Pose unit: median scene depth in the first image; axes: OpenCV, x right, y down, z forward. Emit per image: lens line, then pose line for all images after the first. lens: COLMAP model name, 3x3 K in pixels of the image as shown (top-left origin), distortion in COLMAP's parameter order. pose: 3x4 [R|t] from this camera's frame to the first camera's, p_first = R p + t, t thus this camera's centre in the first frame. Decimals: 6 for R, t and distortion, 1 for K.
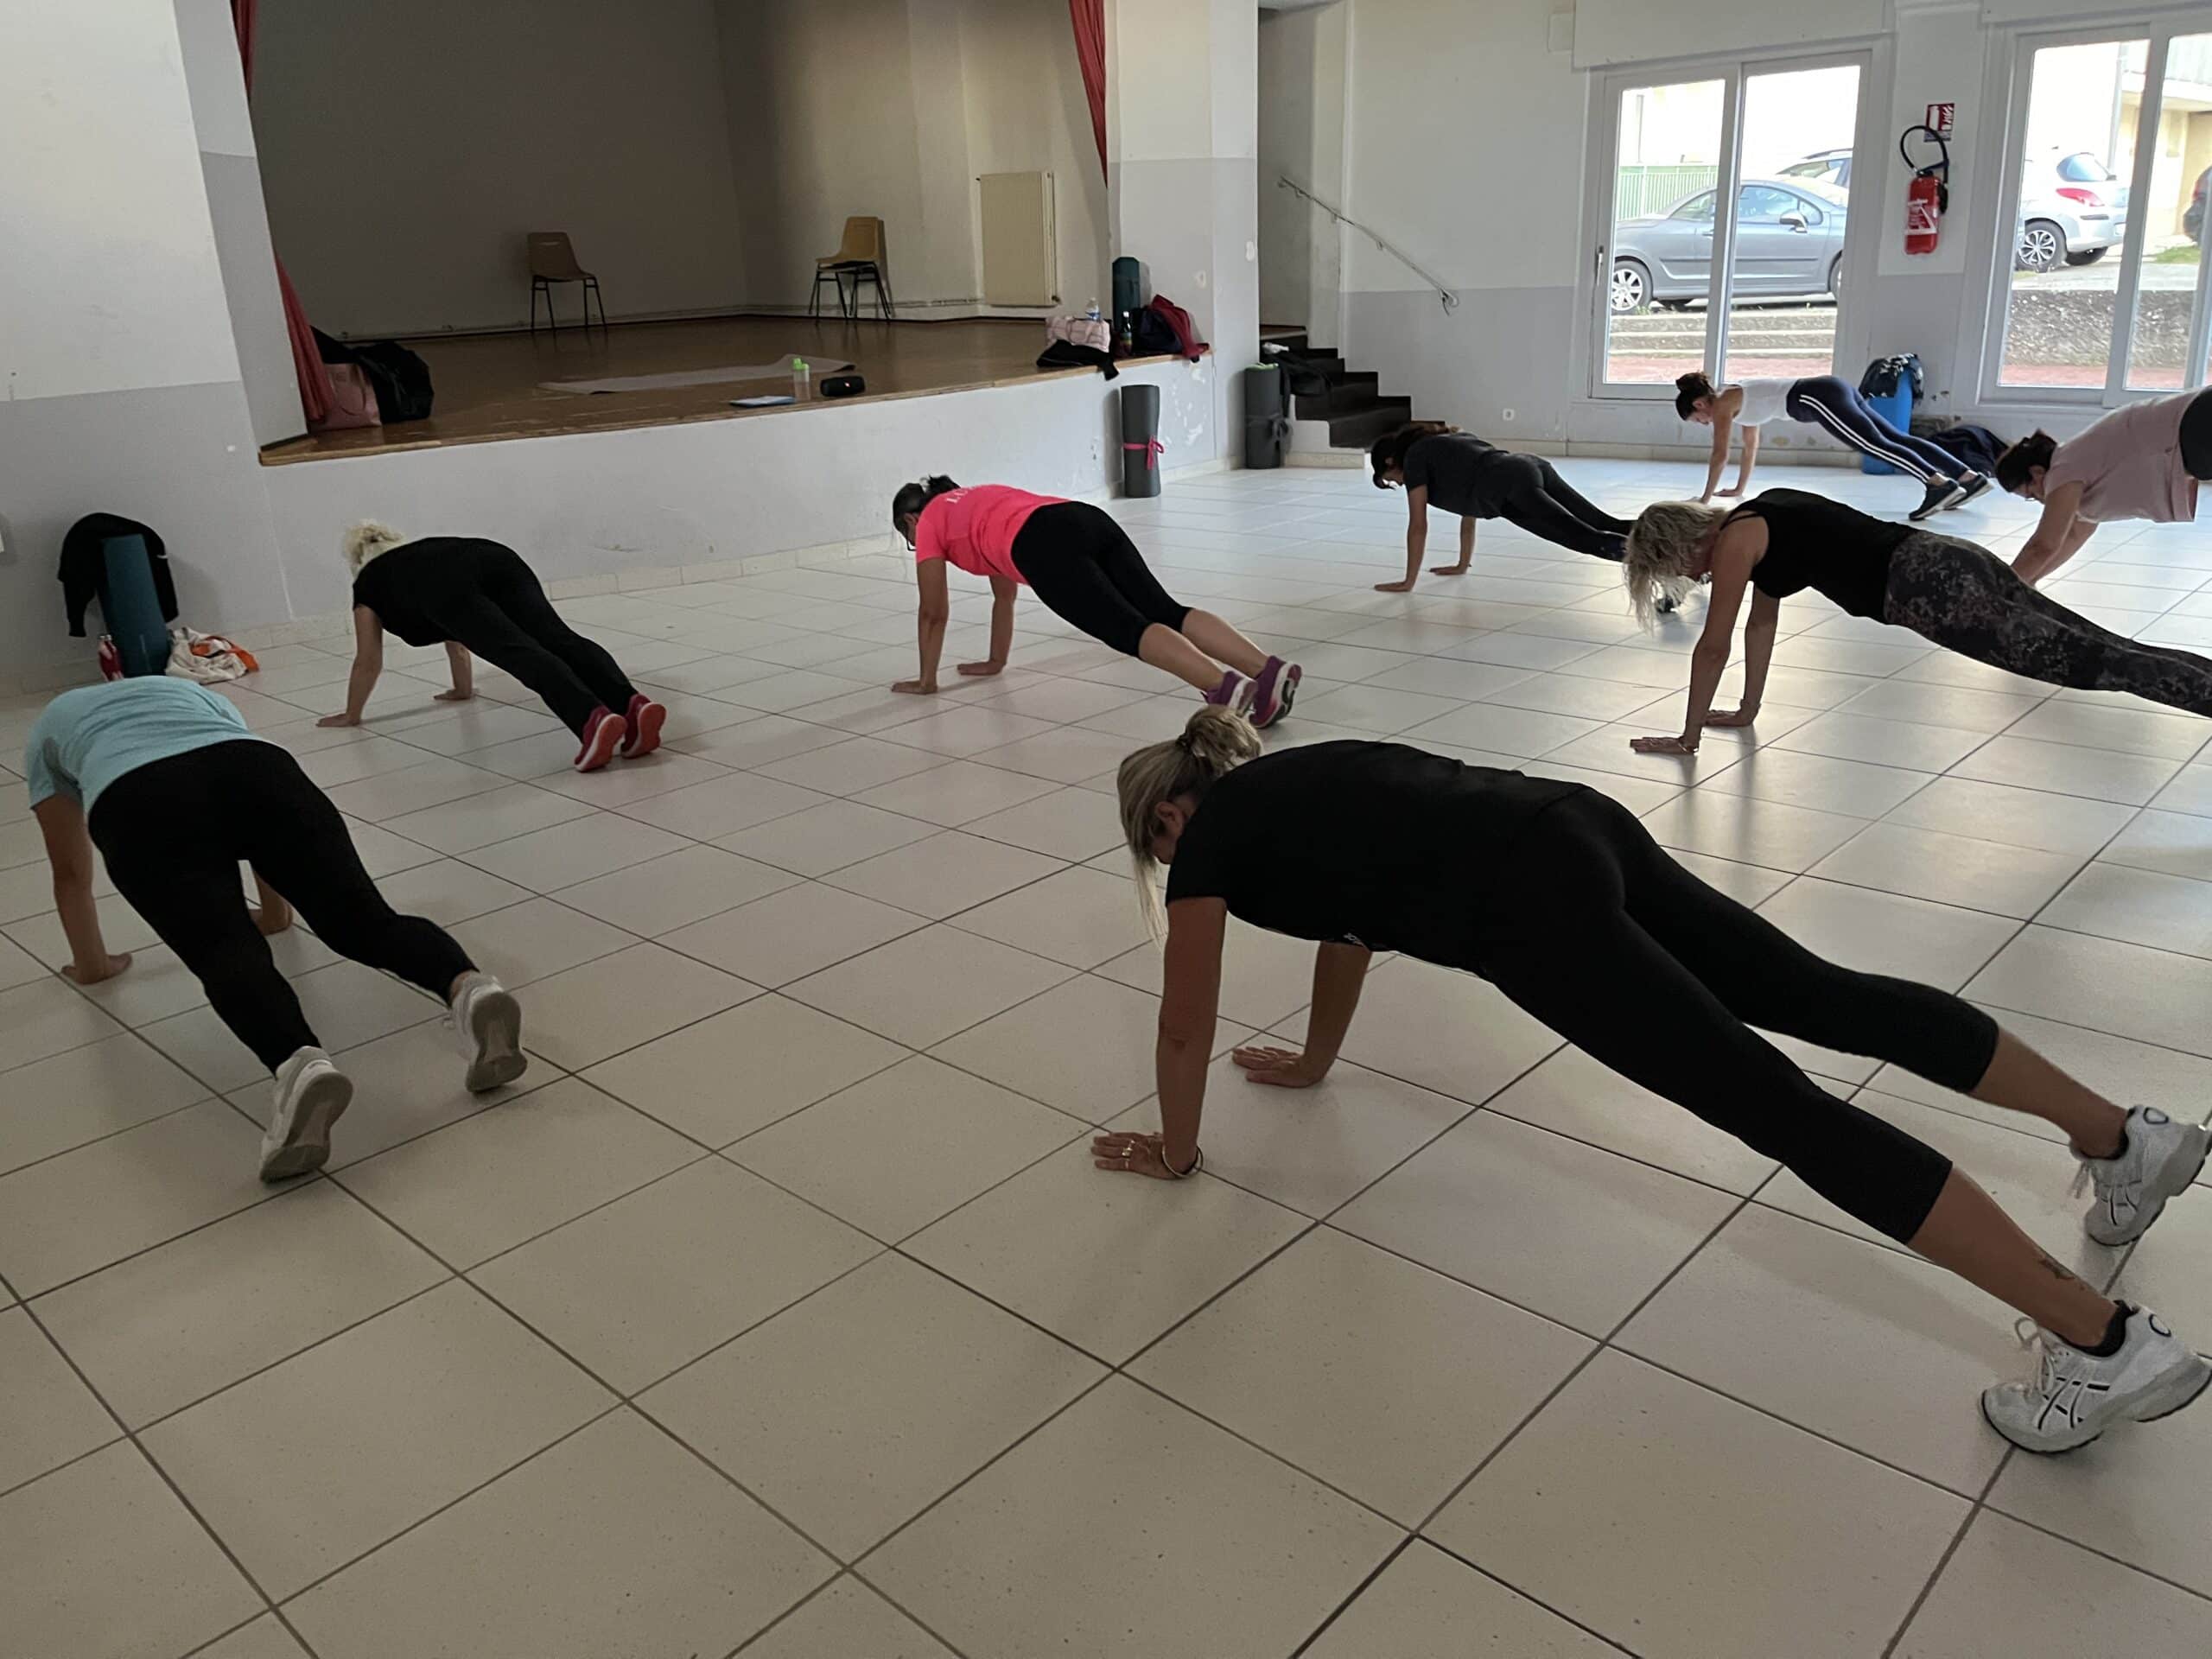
lens RADIAL K [[1674.8, 0, 1102.9], [0, 1674.8, 826.6], [0, 0, 1]] dist [0.061442, -0.073773]
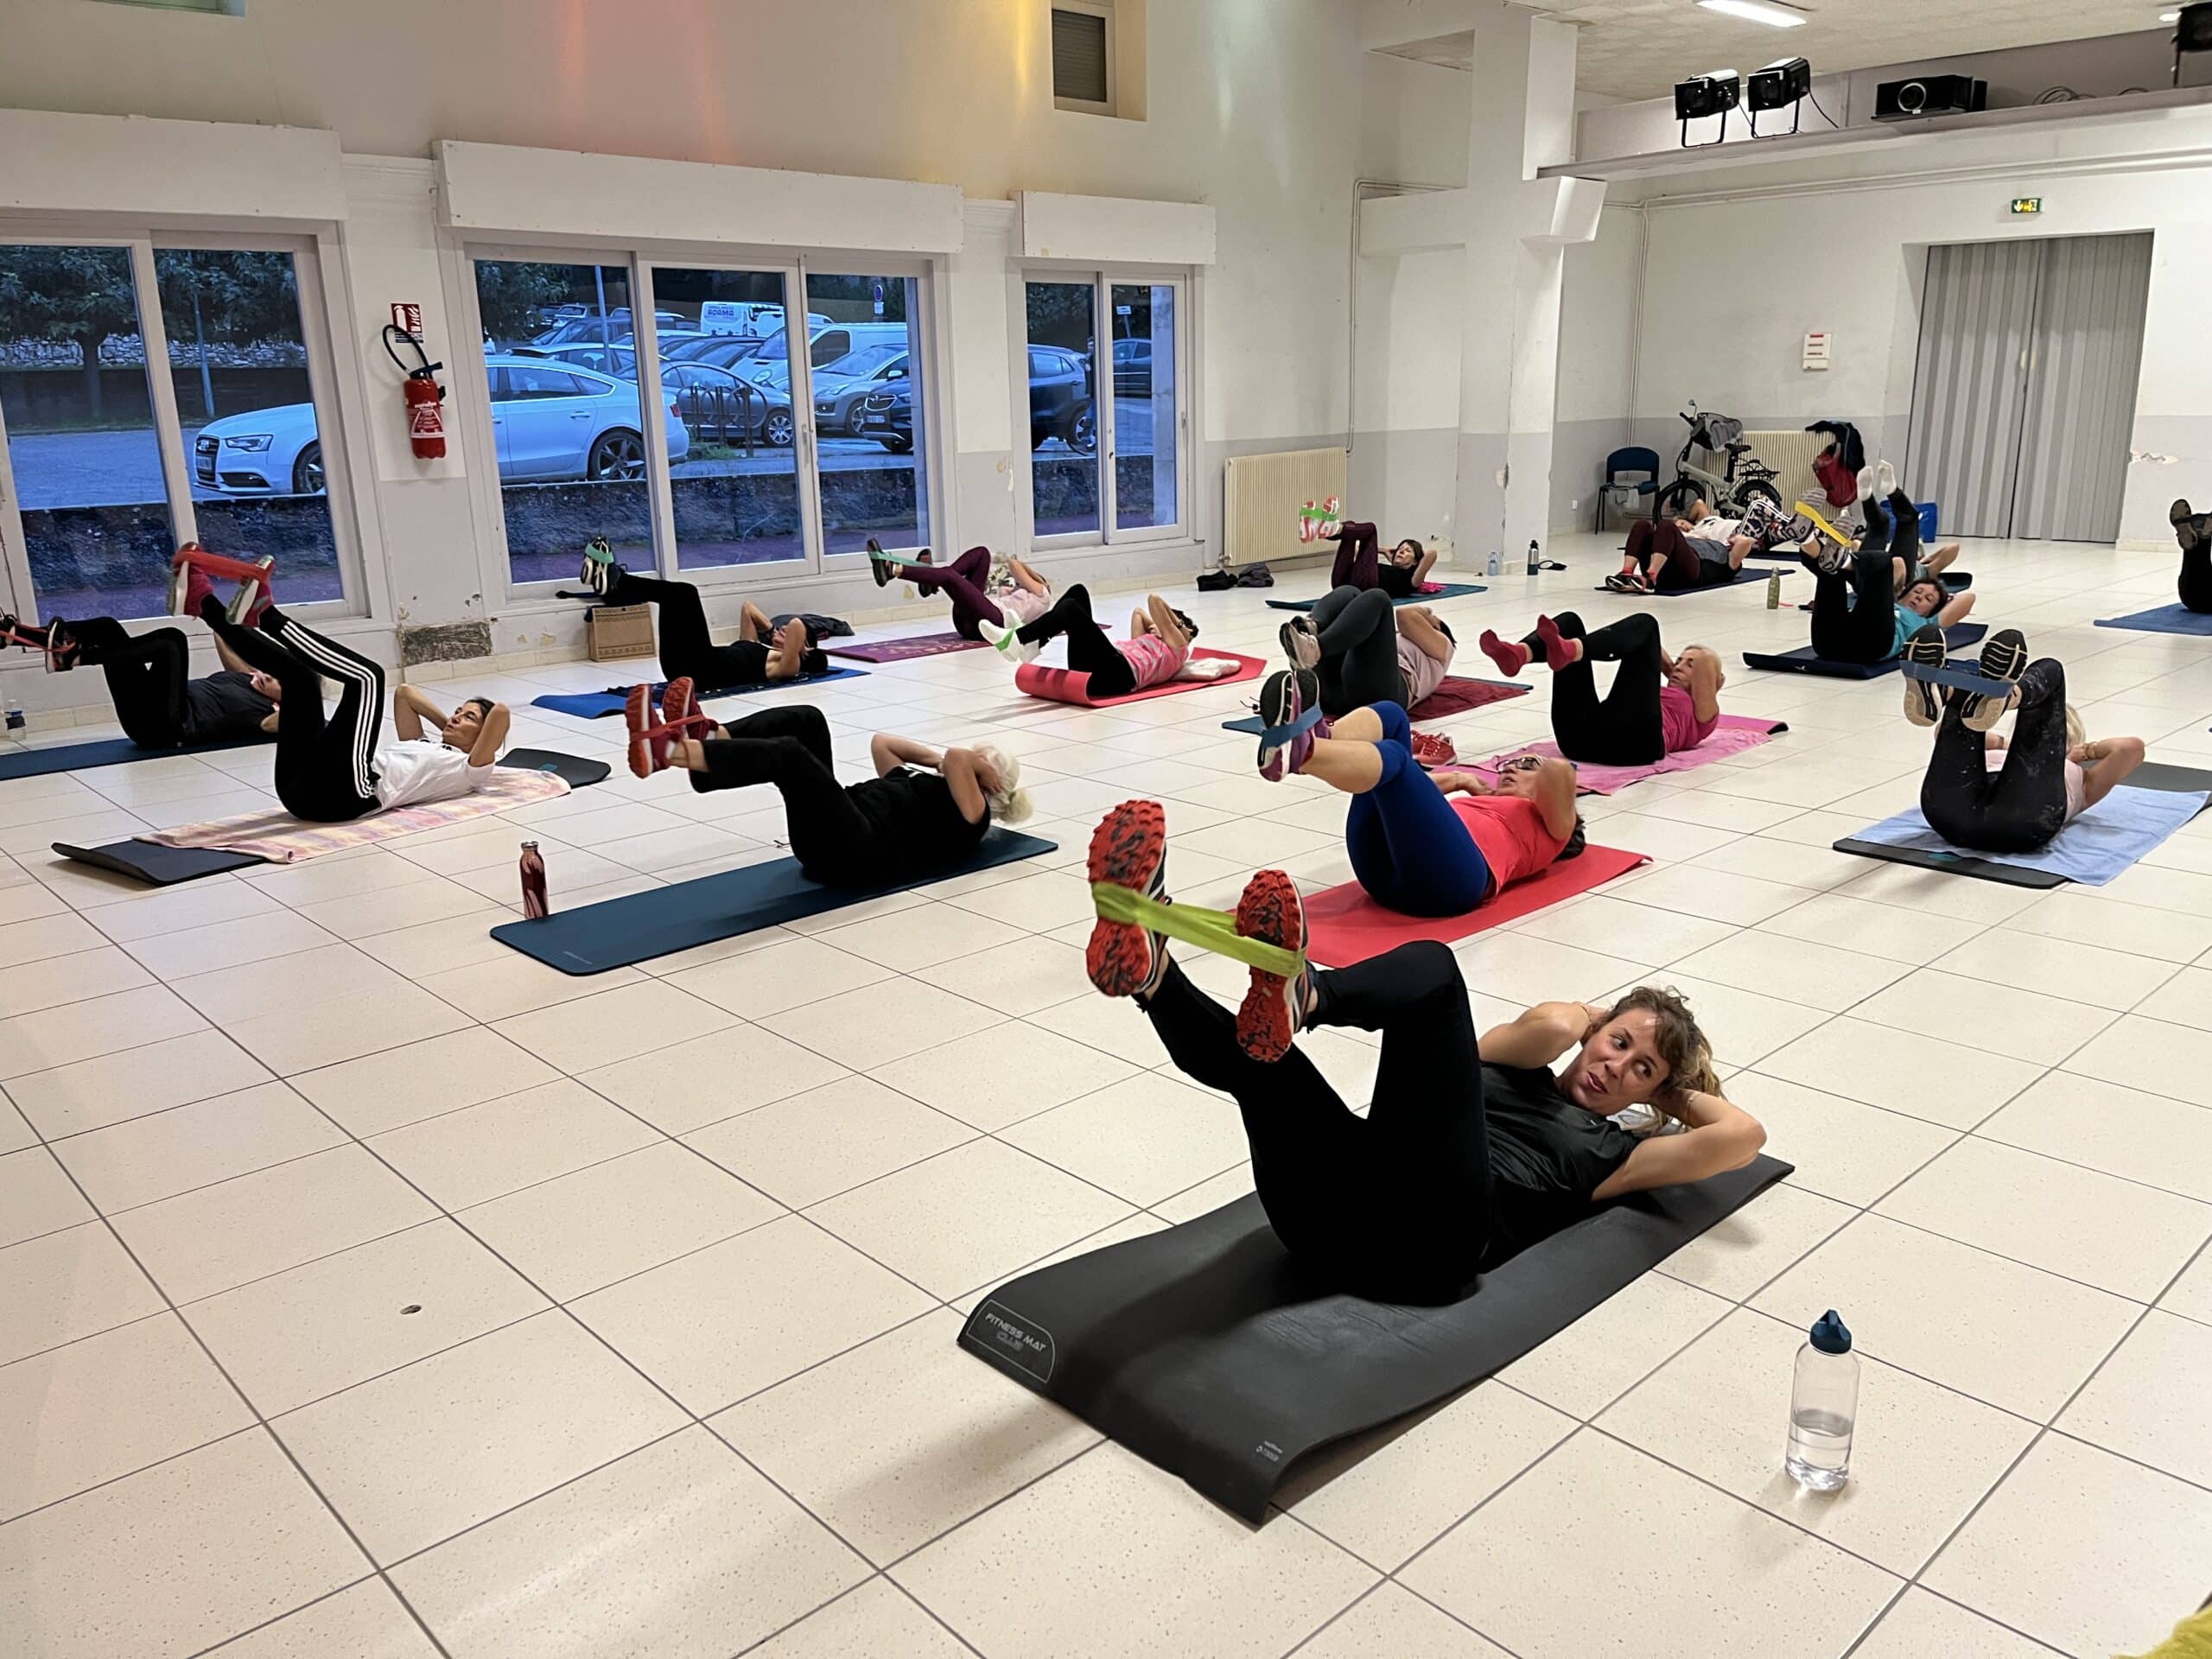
lens RADIAL K [[1674.8, 0, 1112.1], [0, 1674.8, 841.6], [0, 0, 1]] dist [0.061442, -0.073773]
pose [[0.063331, -0.222175, 0.972948, -0.464121], [0.368873, 0.911078, 0.184036, -0.179191], [-0.927320, 0.347239, 0.139654, 0.600272]]
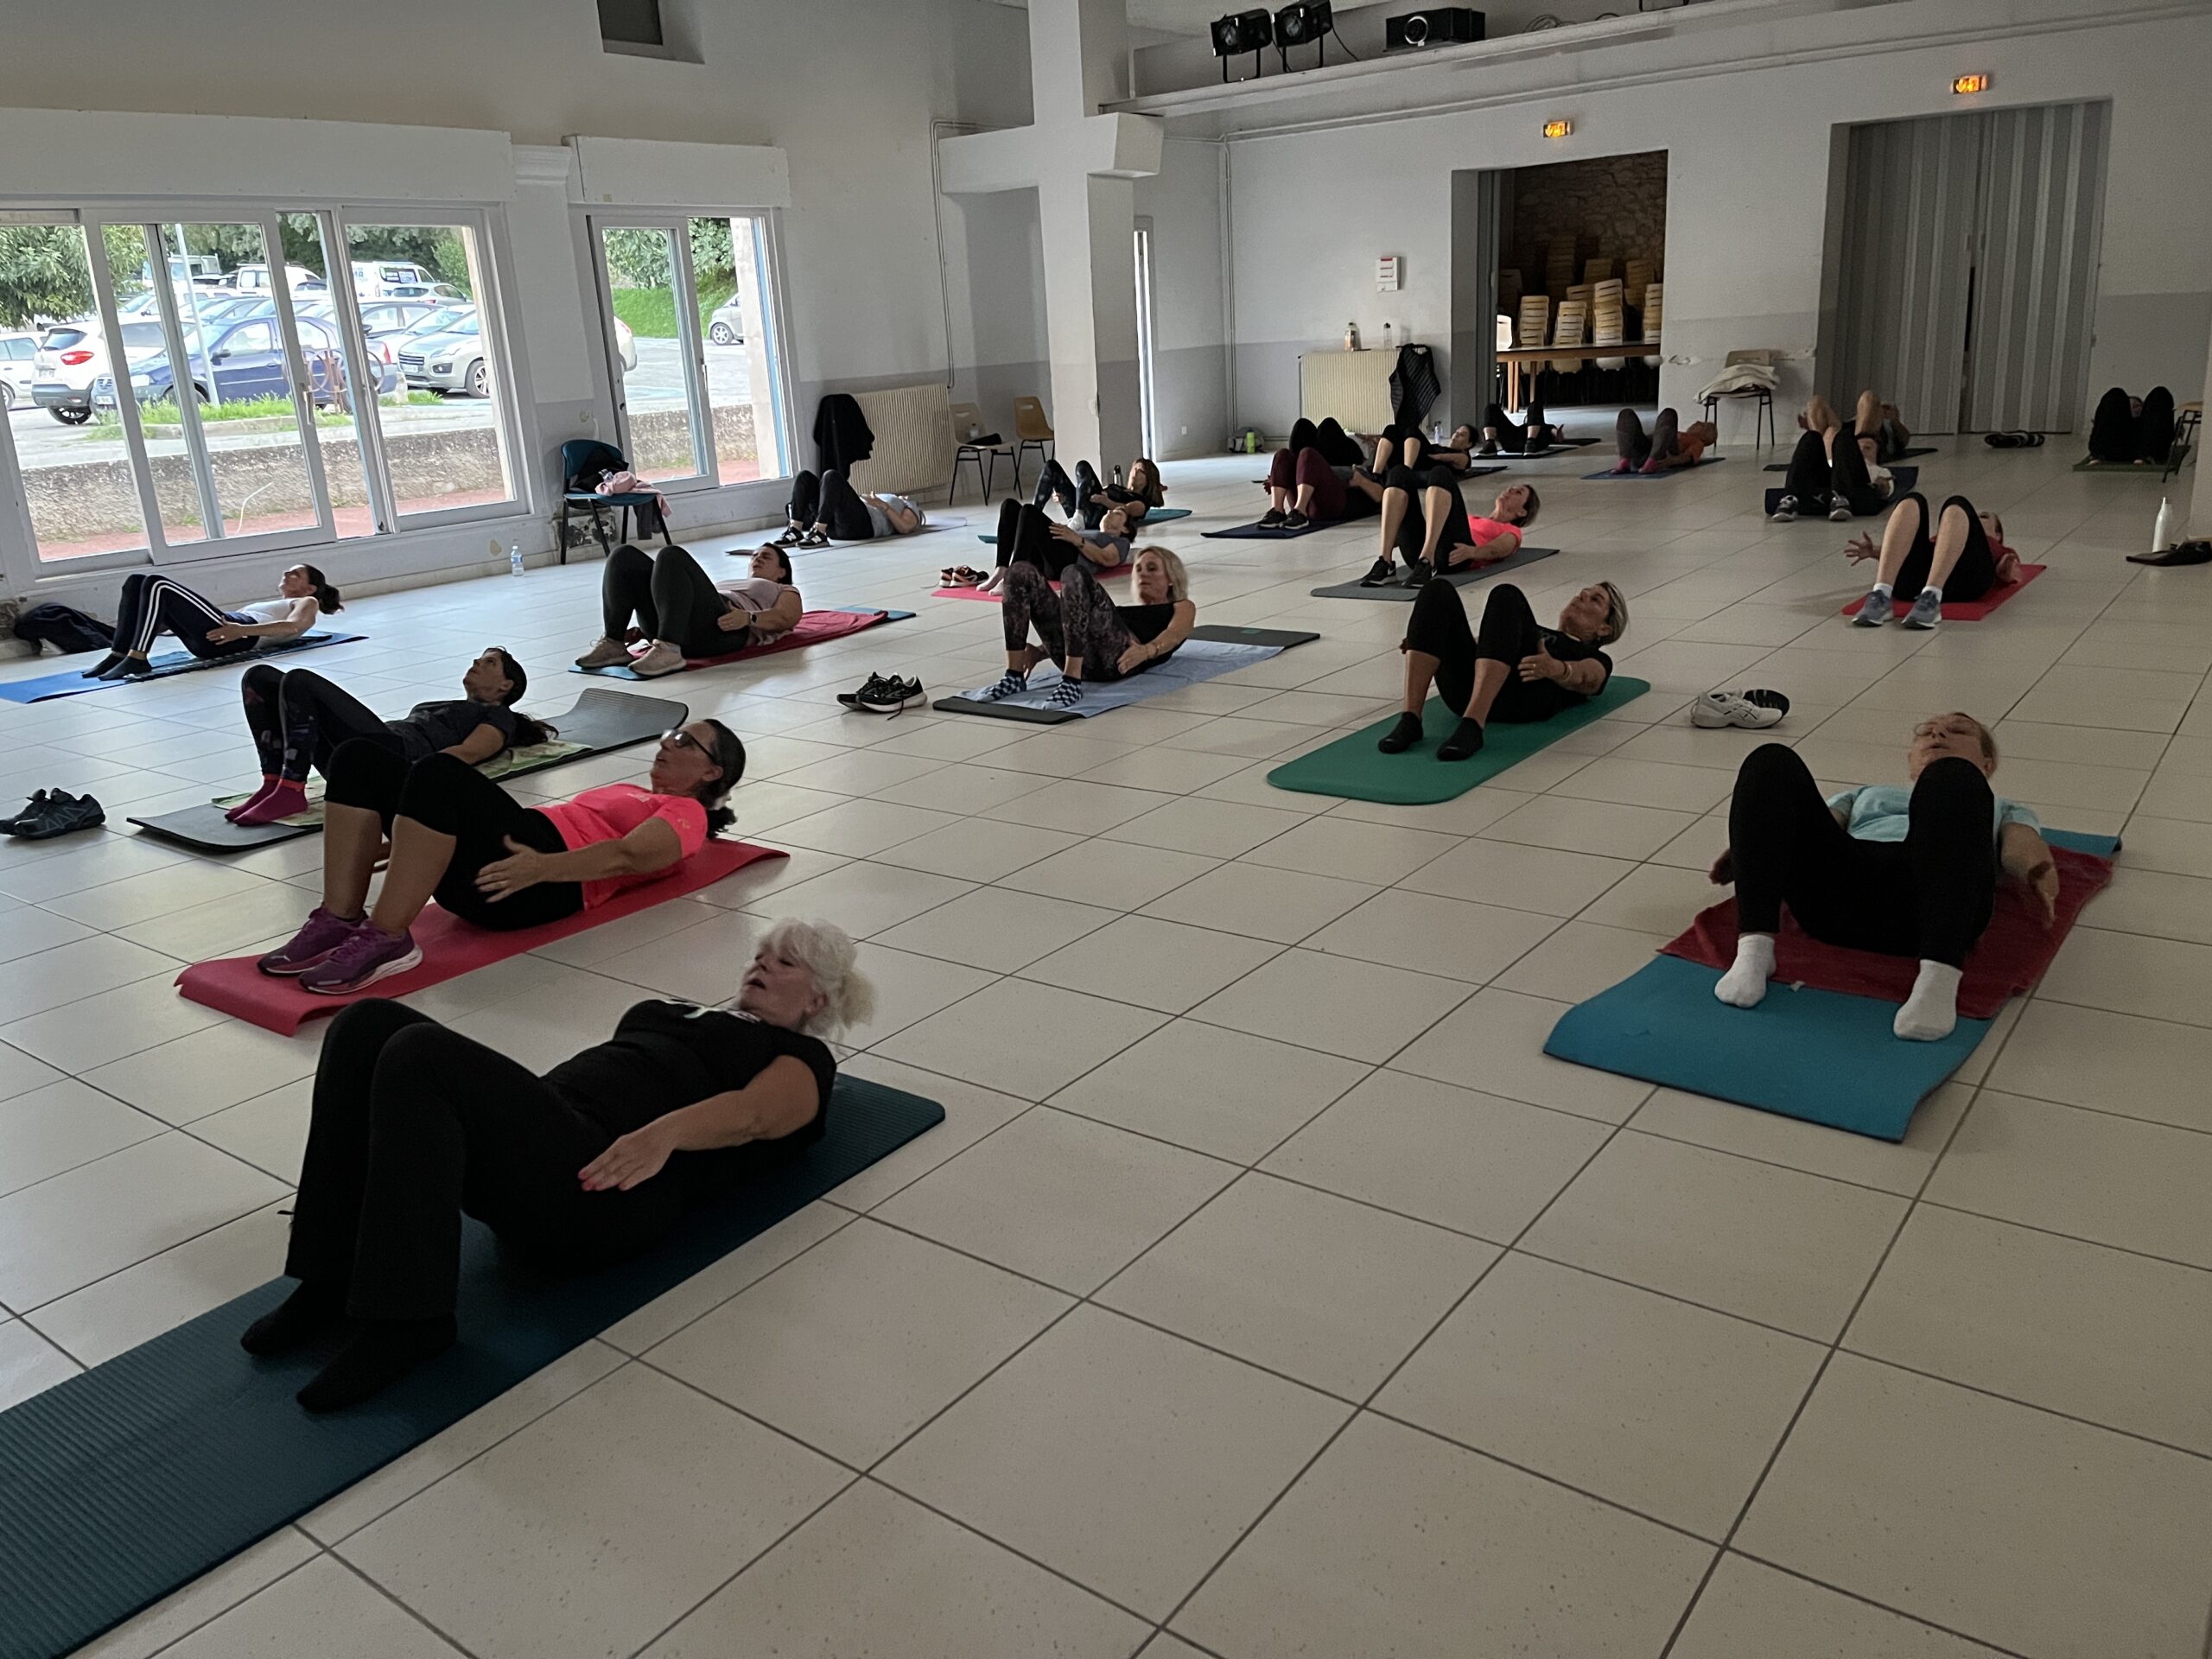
lens RADIAL K [[1674.8, 0, 1074.0], [0, 1674.8, 816.2], [0, 0, 1]] dist [0.061442, -0.073773]
pose [[-0.091502, -0.236555, 0.967300, -0.498025], [0.409598, 0.876457, 0.253086, -0.141794], [-0.907666, 0.419362, 0.016695, 0.529481]]
